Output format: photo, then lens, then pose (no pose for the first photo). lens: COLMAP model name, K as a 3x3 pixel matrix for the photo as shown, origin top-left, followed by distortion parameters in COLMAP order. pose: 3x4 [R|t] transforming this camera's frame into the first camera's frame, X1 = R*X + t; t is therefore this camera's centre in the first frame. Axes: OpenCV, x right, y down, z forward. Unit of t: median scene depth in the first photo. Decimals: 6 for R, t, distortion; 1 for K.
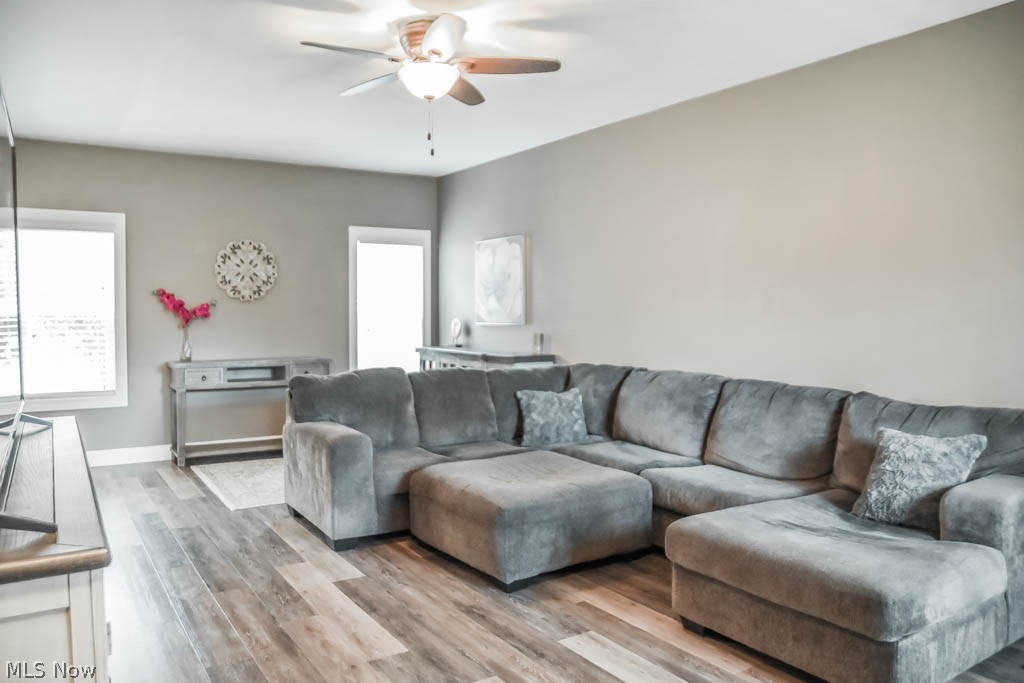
lens RADIAL K [[755.2, 0, 513.0], [0, 755.2, 338.9], [0, 0, 1]] dist [-0.112081, 0.066522]
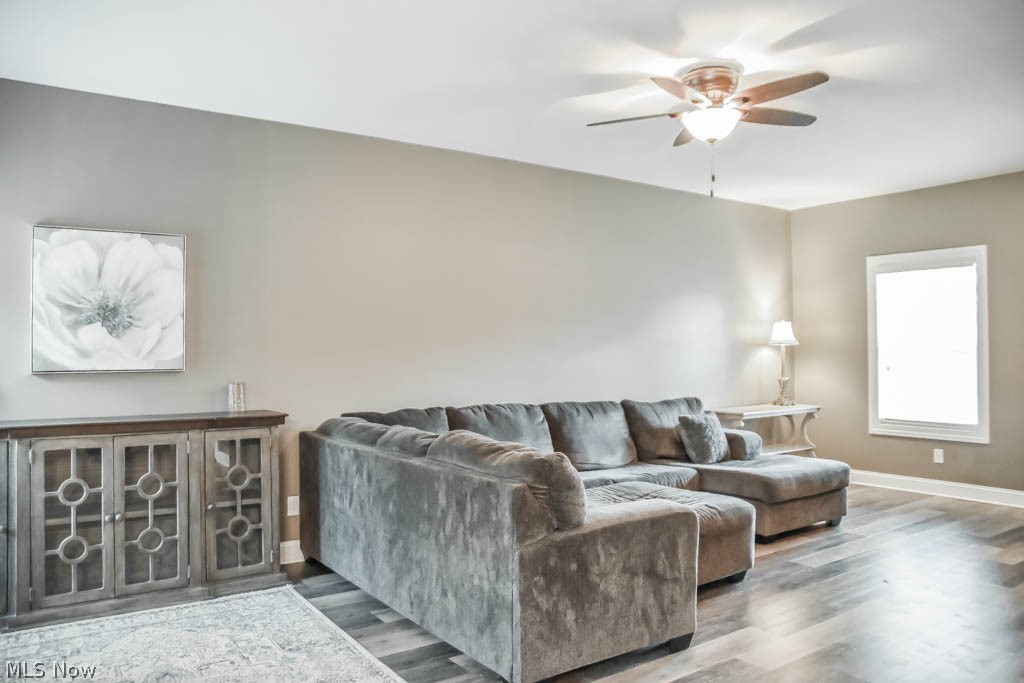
lens RADIAL K [[755.2, 0, 509.4], [0, 755.2, 338.1], [0, 0, 1]] dist [-0.112081, 0.066522]
pose [[-0.035129, 0.017495, 0.999230, -0.666284], [0.044476, 0.998883, -0.015926, -0.025986], [-0.998393, 0.043883, -0.035868, 0.782783]]
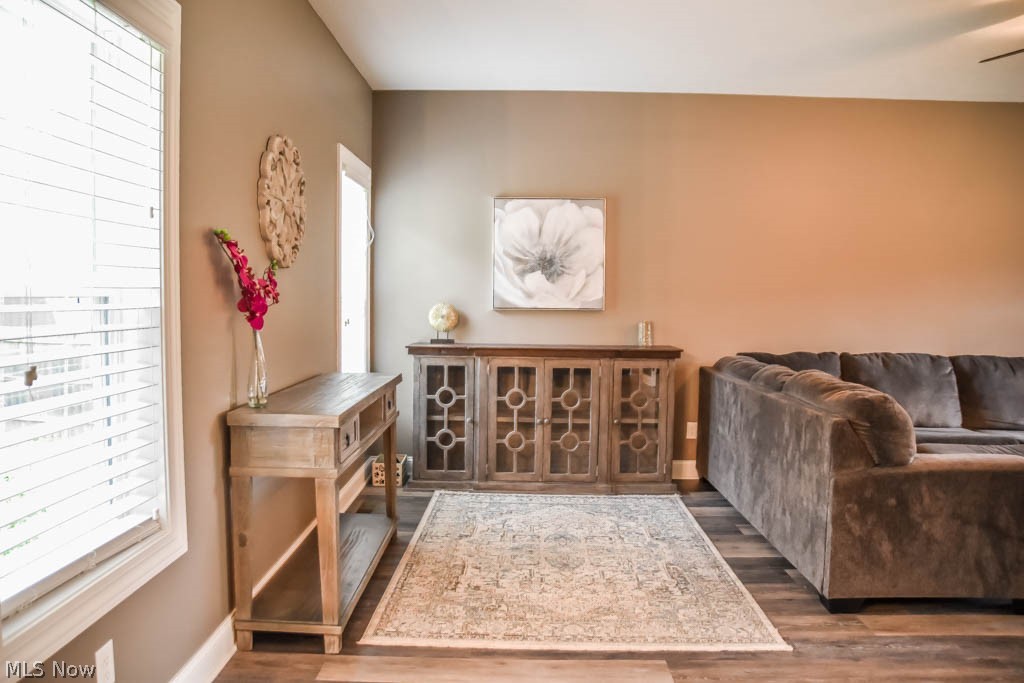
lens RADIAL K [[755.2, 0, 504.8], [0, 755.2, 339.7], [0, 0, 1]] dist [-0.112081, 0.066522]
pose [[0.556709, -0.043231, 0.829582, -0.739161], [0.022369, 0.999063, 0.037052, -0.021123], [-0.830406, -0.002070, 0.557154, 0.680213]]
